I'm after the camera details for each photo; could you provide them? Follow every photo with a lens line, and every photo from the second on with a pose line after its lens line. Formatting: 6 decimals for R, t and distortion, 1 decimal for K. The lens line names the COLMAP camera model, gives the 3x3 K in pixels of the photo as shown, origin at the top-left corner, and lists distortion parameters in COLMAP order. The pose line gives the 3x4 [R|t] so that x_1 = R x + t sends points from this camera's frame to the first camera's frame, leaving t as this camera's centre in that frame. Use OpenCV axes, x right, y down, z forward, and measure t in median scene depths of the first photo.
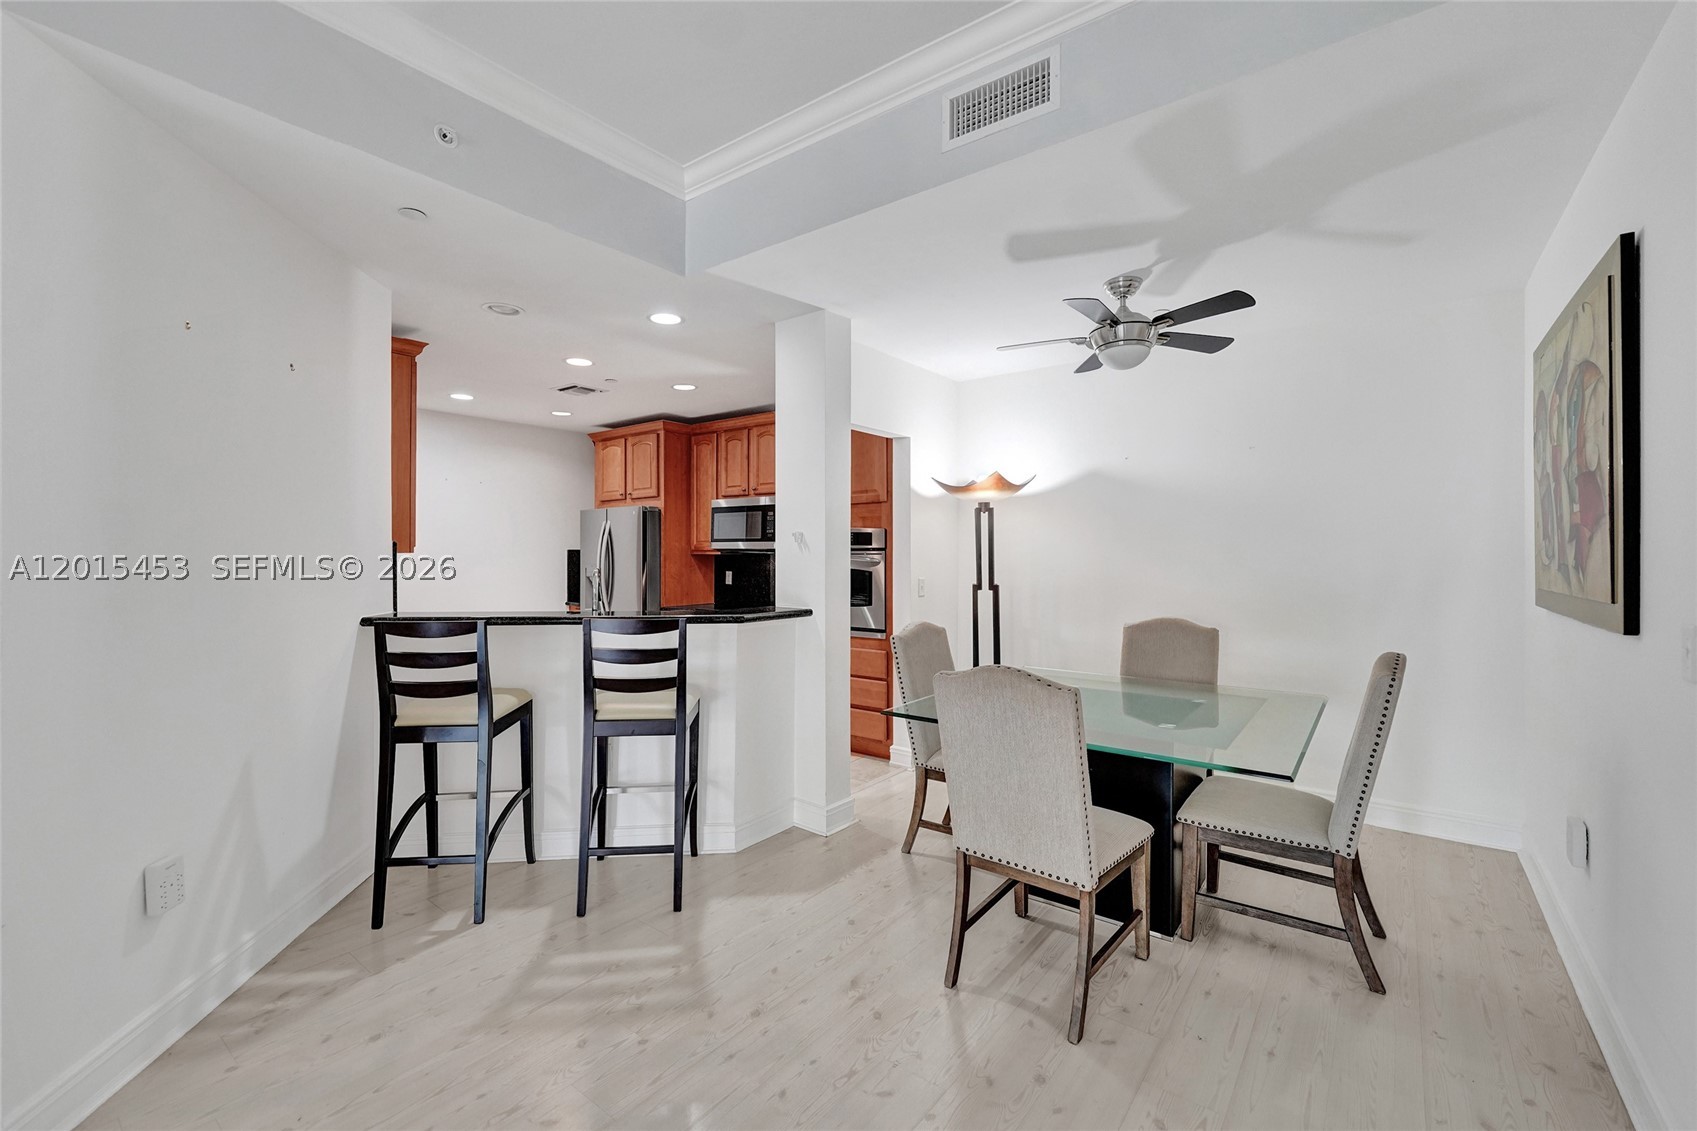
lens RADIAL K [[701.5, 0, 837.3], [0, 701.5, 553.5], [0, 0, 1]] dist [0.030559, -0.020938]
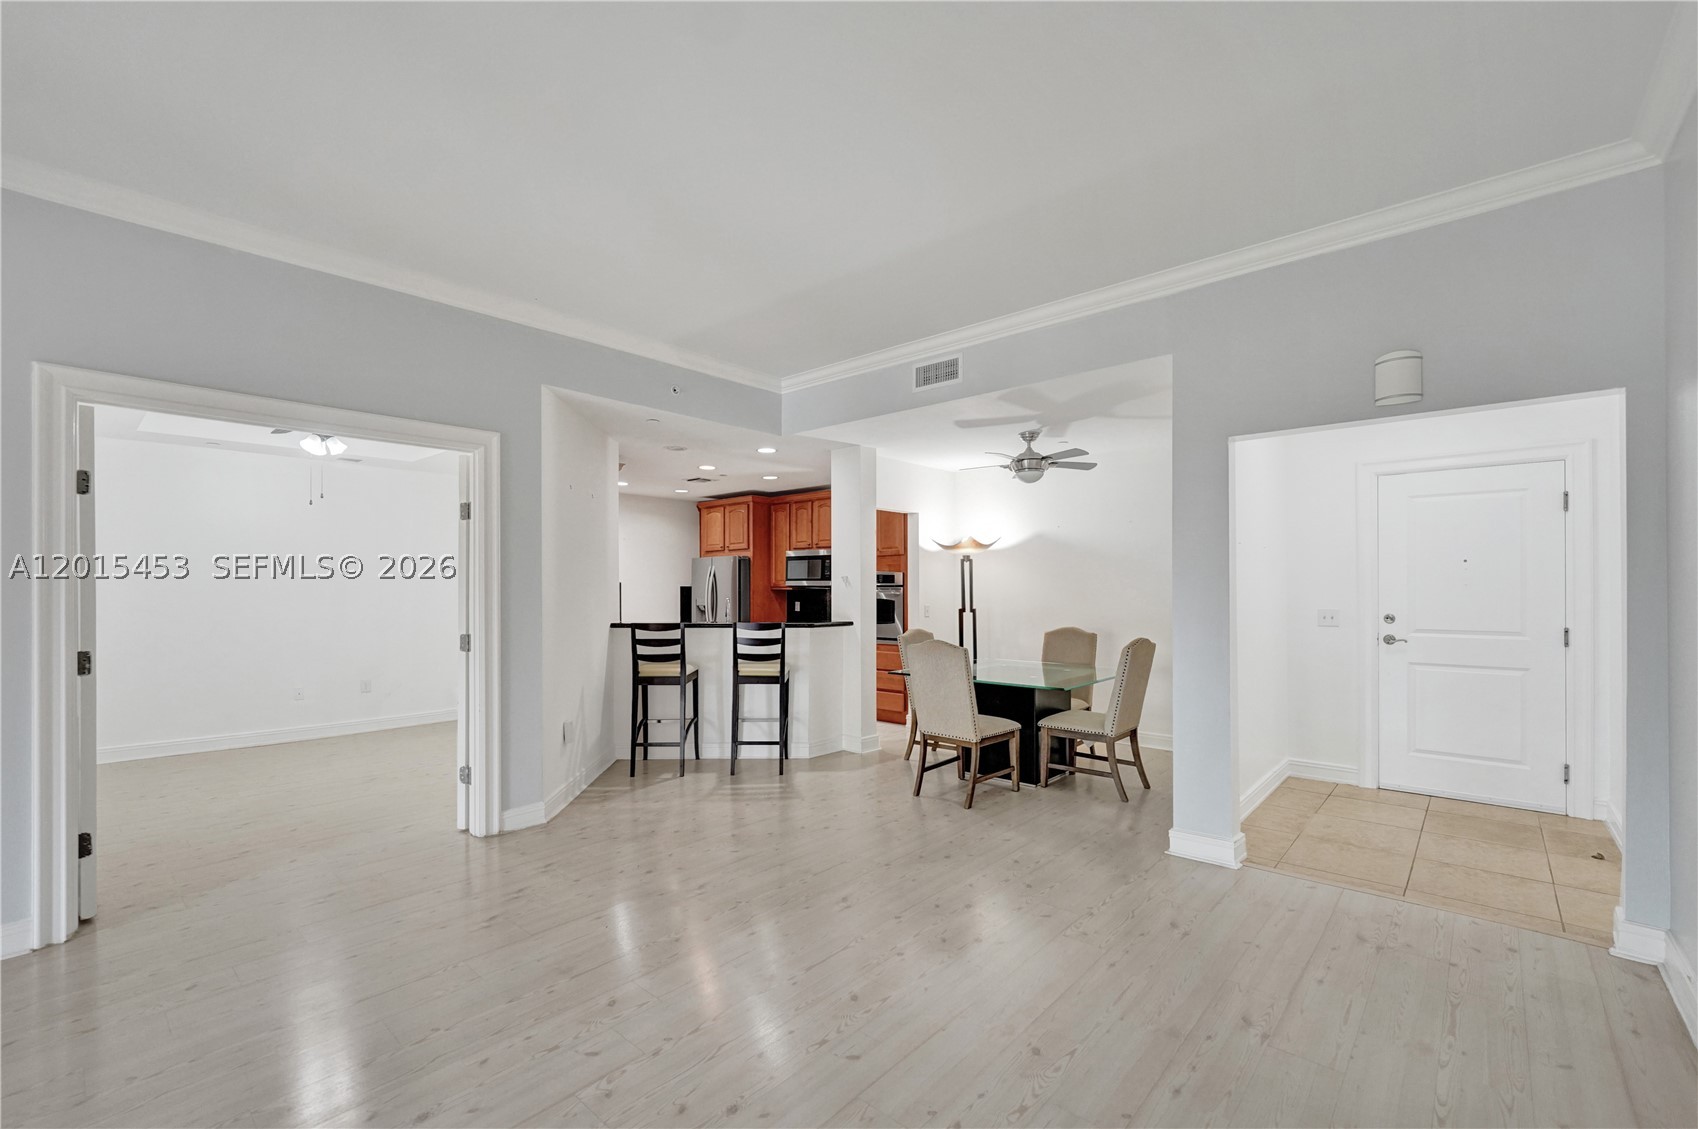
lens RADIAL K [[714.6, 0, 830.8], [0, 714.6, 587.5], [0, 0, 1]] dist [-0.001708, -0.000113]
pose [[0.996235, -0.000959, -0.086683, 0.049503], [0.000601, 0.999991, -0.004156, 0.003677], [0.086686, 0.004088, 0.996227, -0.592495]]
